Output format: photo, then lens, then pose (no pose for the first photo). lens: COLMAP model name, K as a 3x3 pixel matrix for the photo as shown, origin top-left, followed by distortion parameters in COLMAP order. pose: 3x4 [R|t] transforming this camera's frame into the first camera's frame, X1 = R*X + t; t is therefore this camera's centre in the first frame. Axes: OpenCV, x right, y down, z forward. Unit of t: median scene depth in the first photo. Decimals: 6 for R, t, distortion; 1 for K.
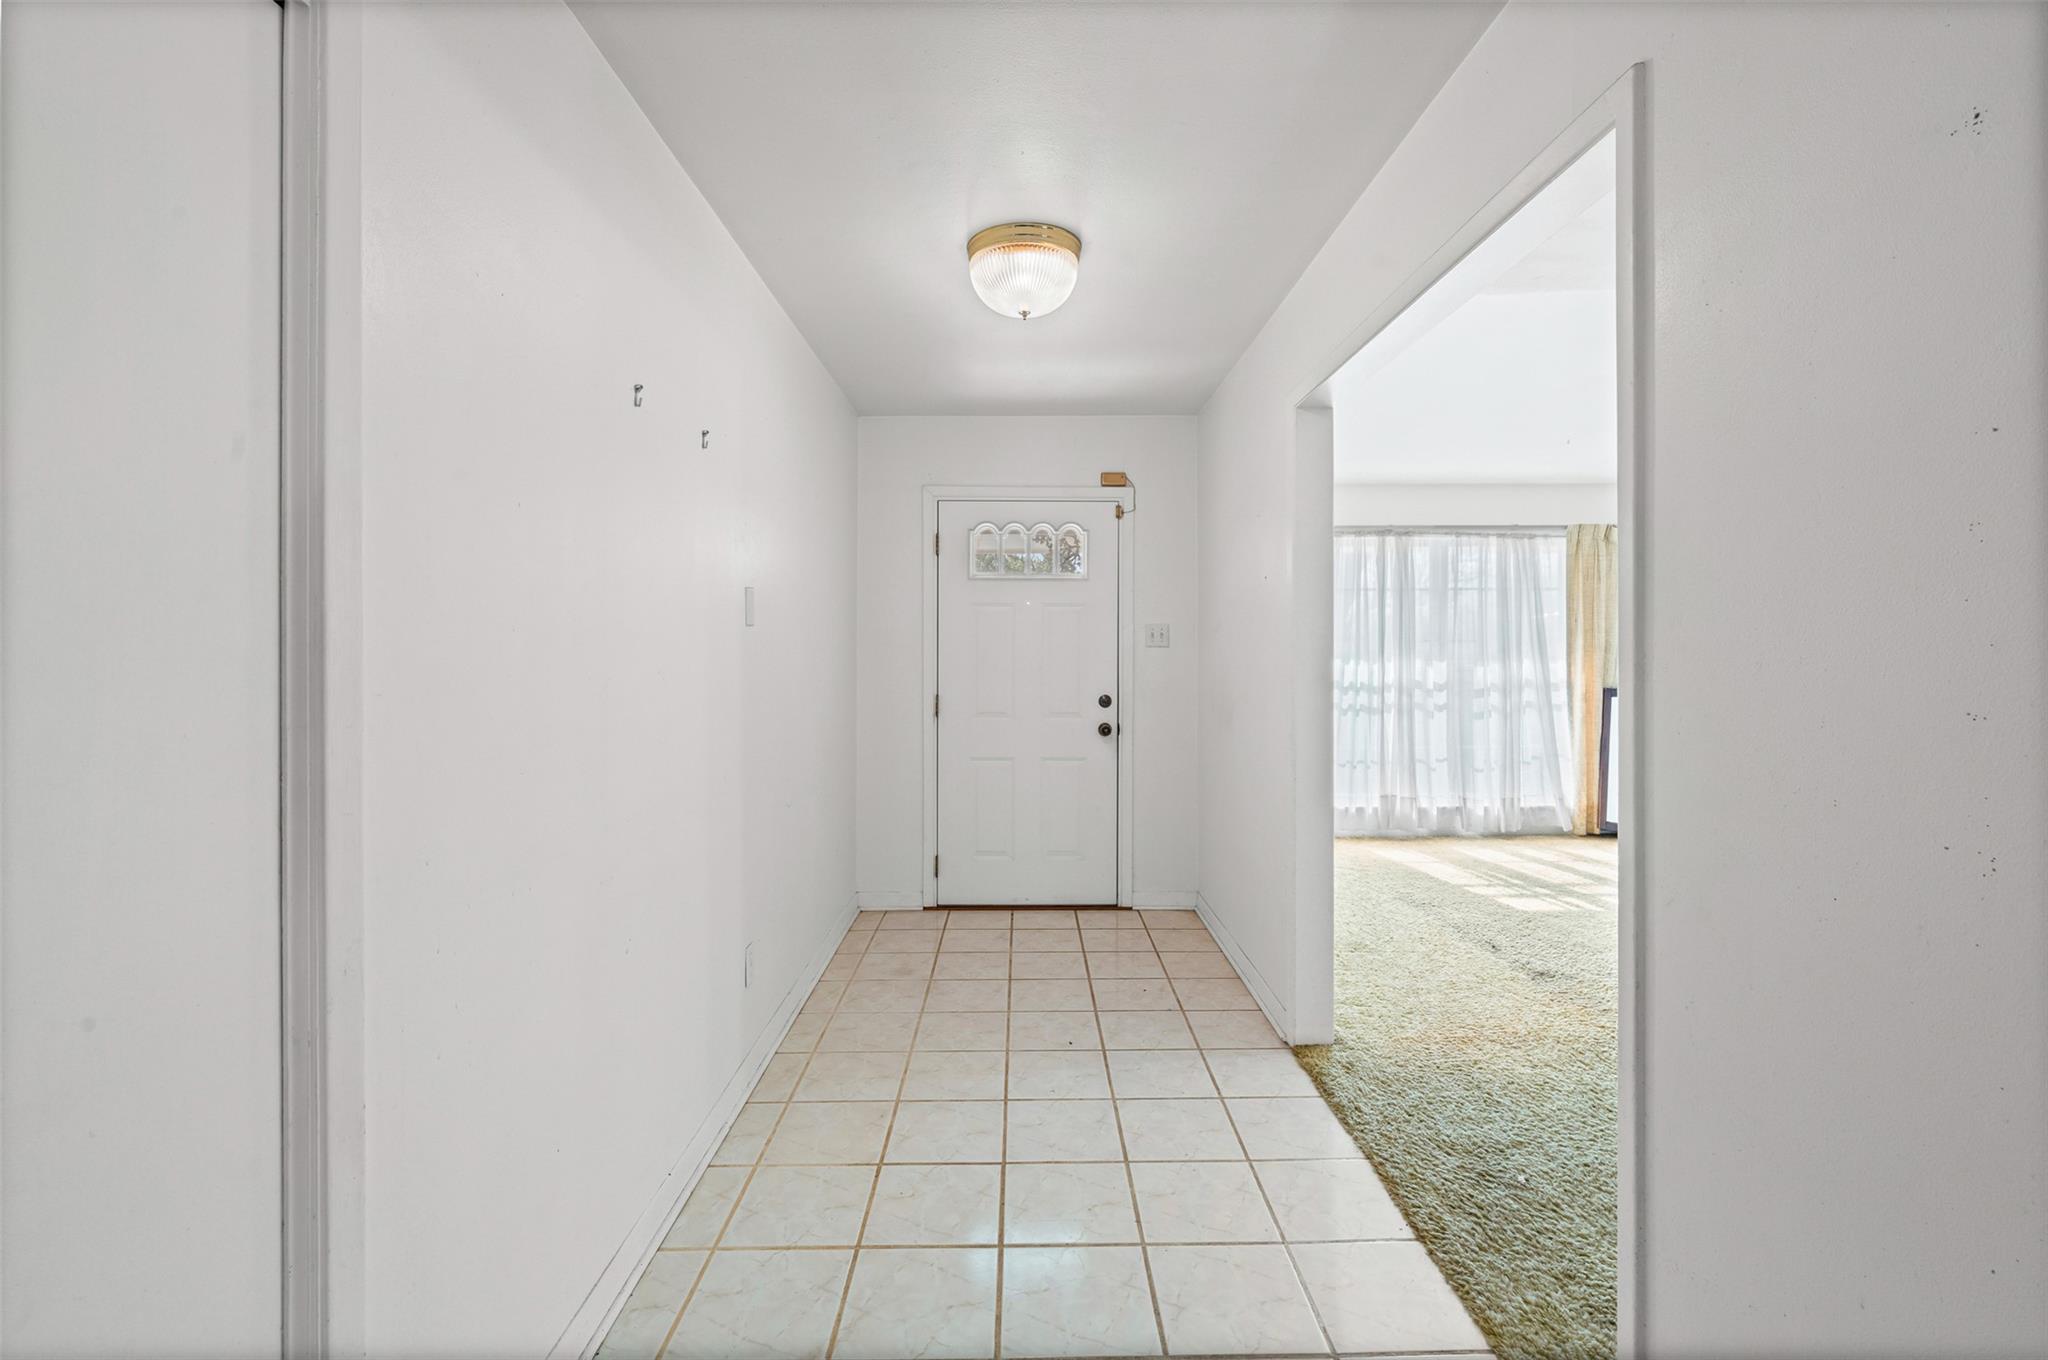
lens RADIAL K [[911.3, 0, 1025.6], [0, 911.3, 645.2], [0, 0, 1]] dist [0.000464, 0.000201]
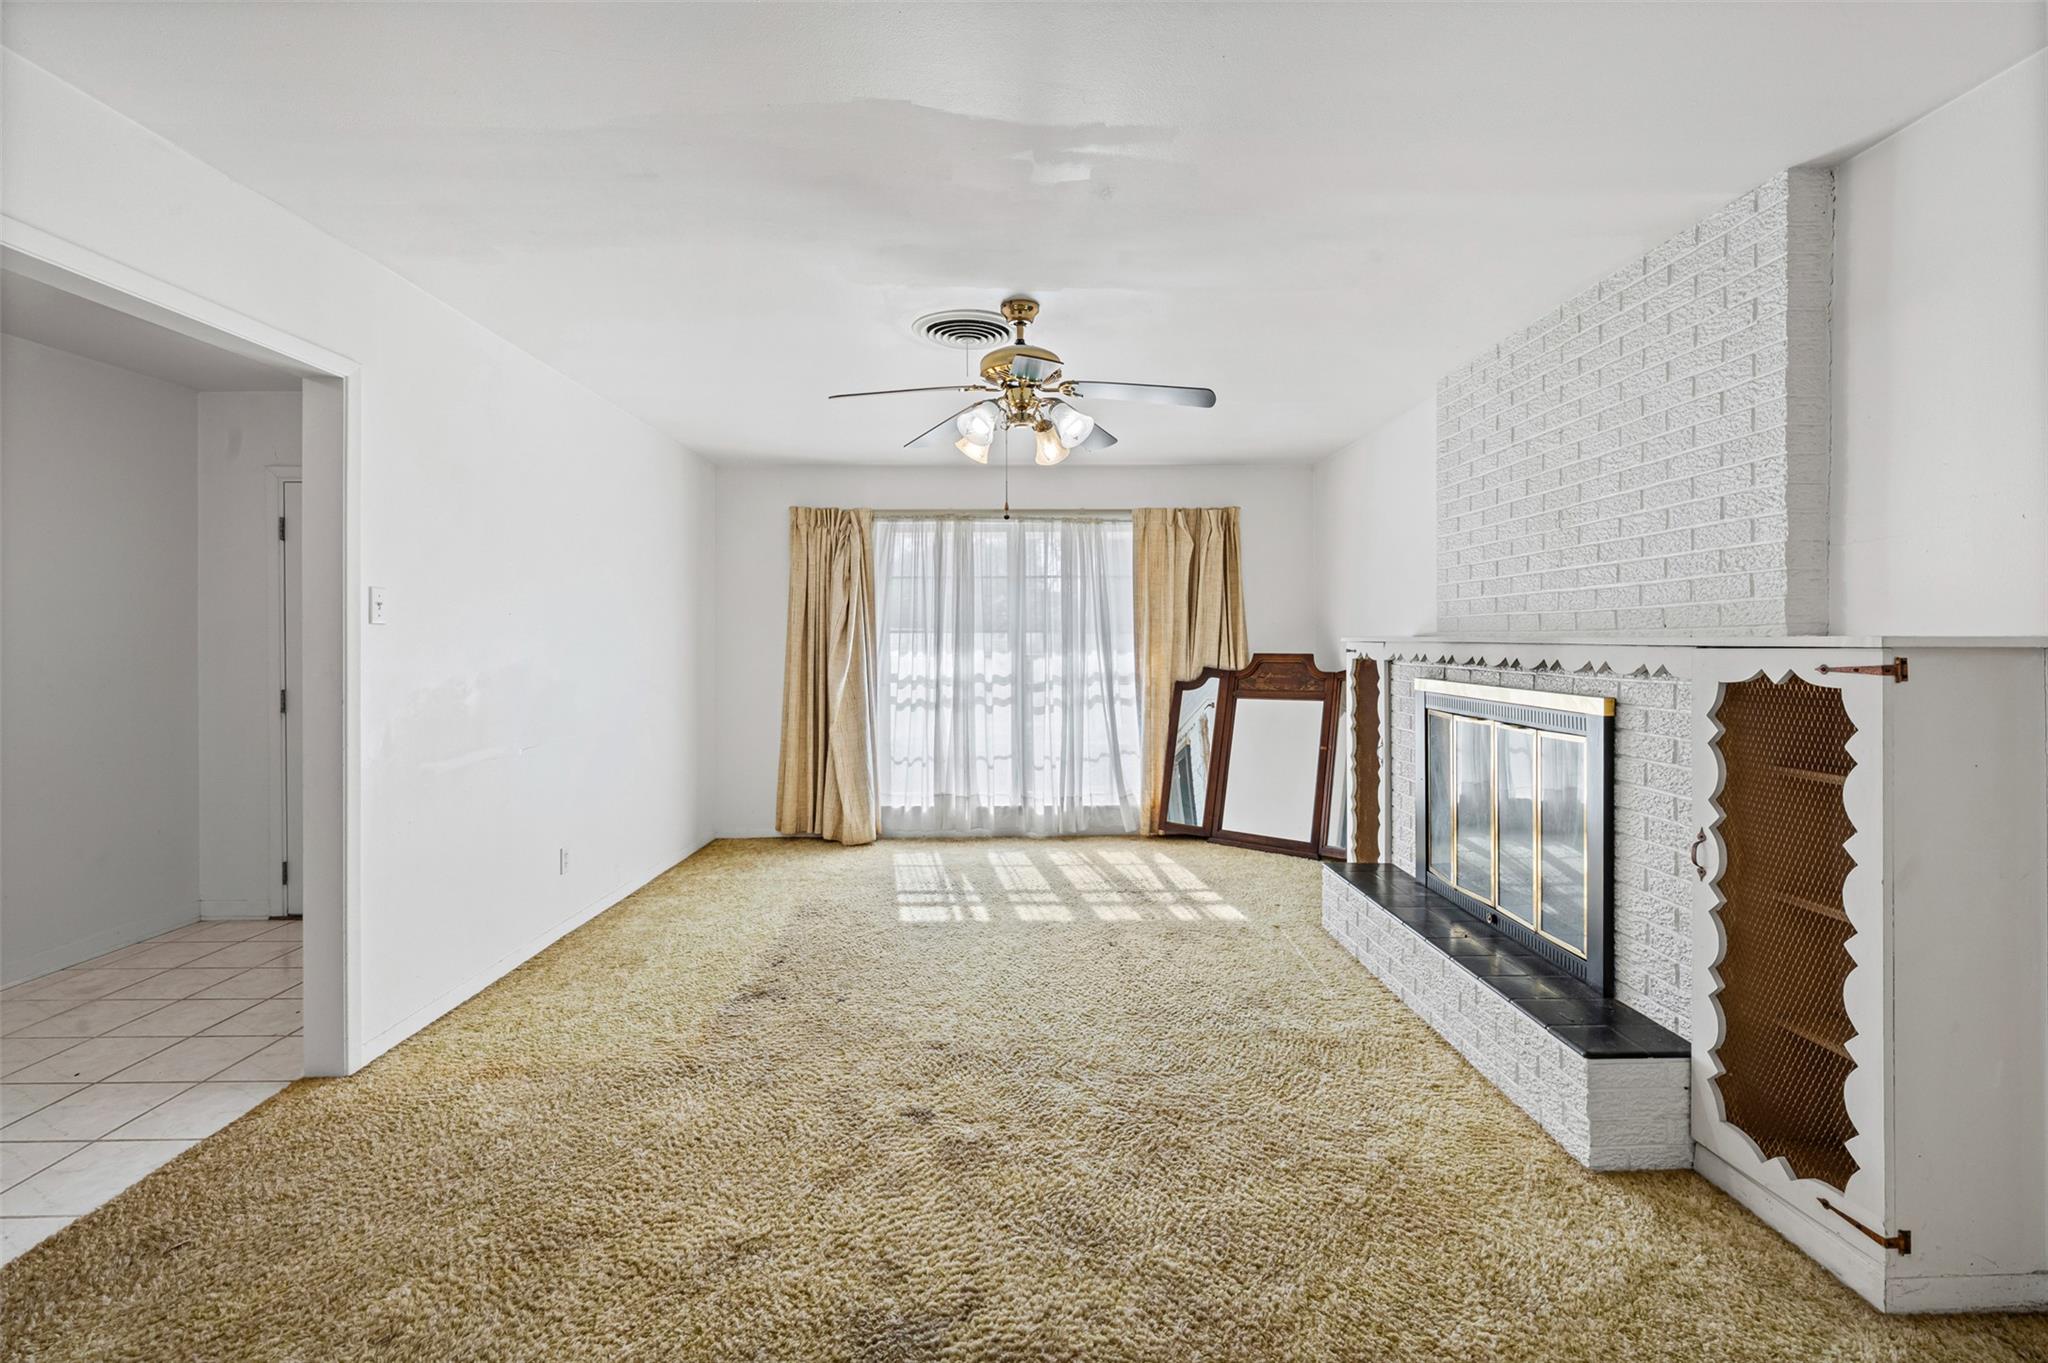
lens RADIAL K [[923.5, 0, 1025.4], [0, 923.5, 641.8], [0, 0, 1]] dist [0.000131, 0.000178]
pose [[0.999993, -0.000131, -0.003794, 0.485714], [0.000164, 0.999962, 0.008661, -0.002336], [0.003793, -0.008662, 0.999955, 0.039540]]
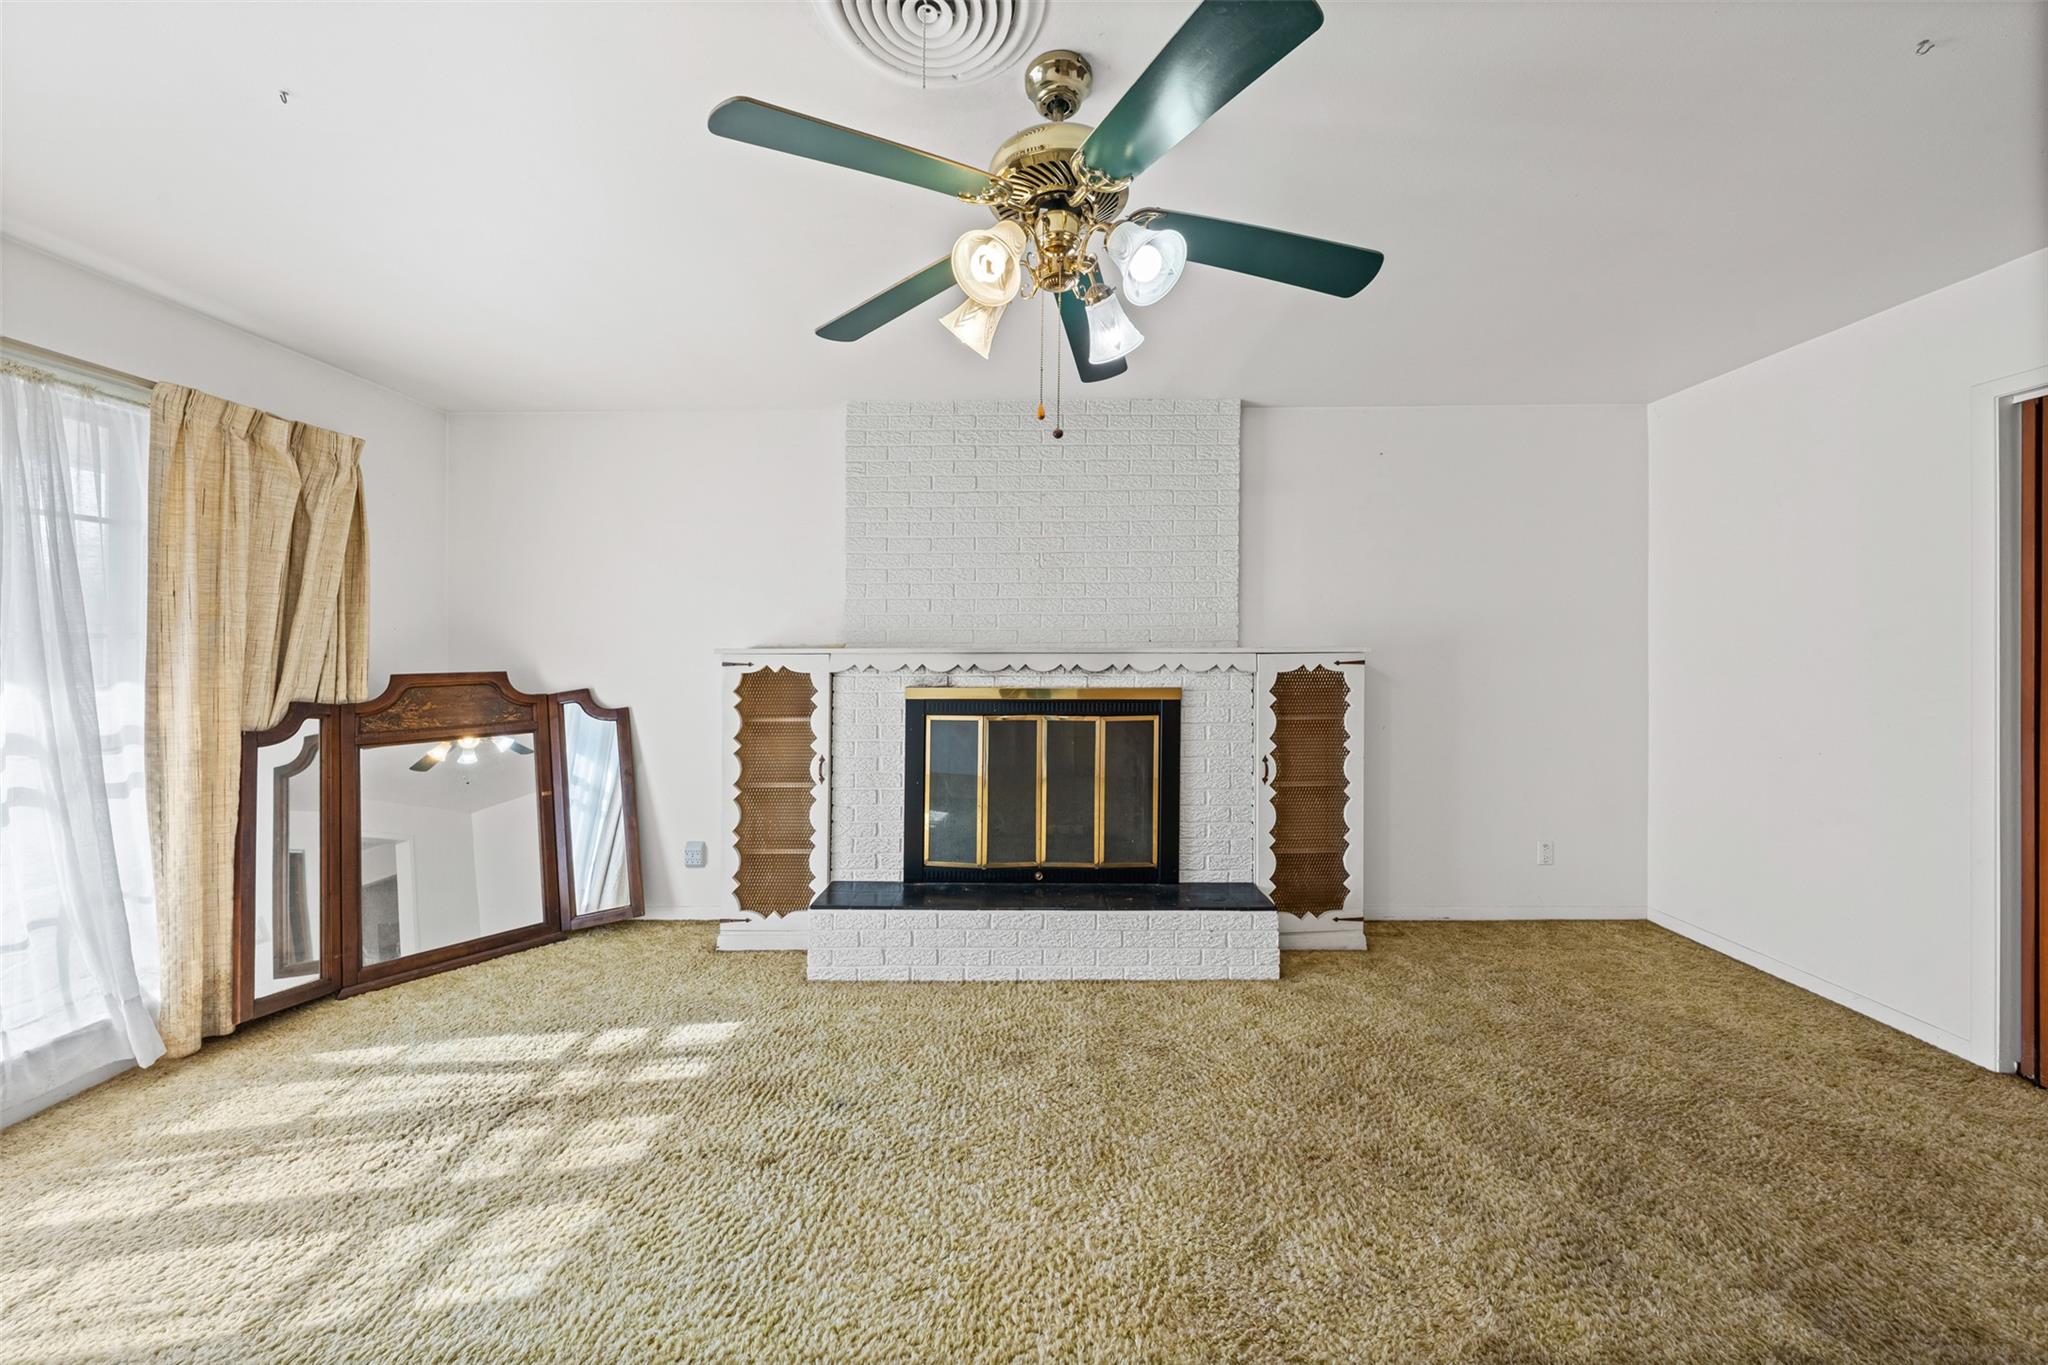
lens RADIAL K [[696.5, 0, 1058.5], [0, 696.5, 645.3], [0, 0, 1]] dist [-0.002738, -0.000096]
pose [[0.015184, 0.003417, 0.999879, 0.258997], [-0.001810, 0.999993, -0.003390, -0.000566], [-0.999883, -0.001758, 0.015190, 0.545681]]
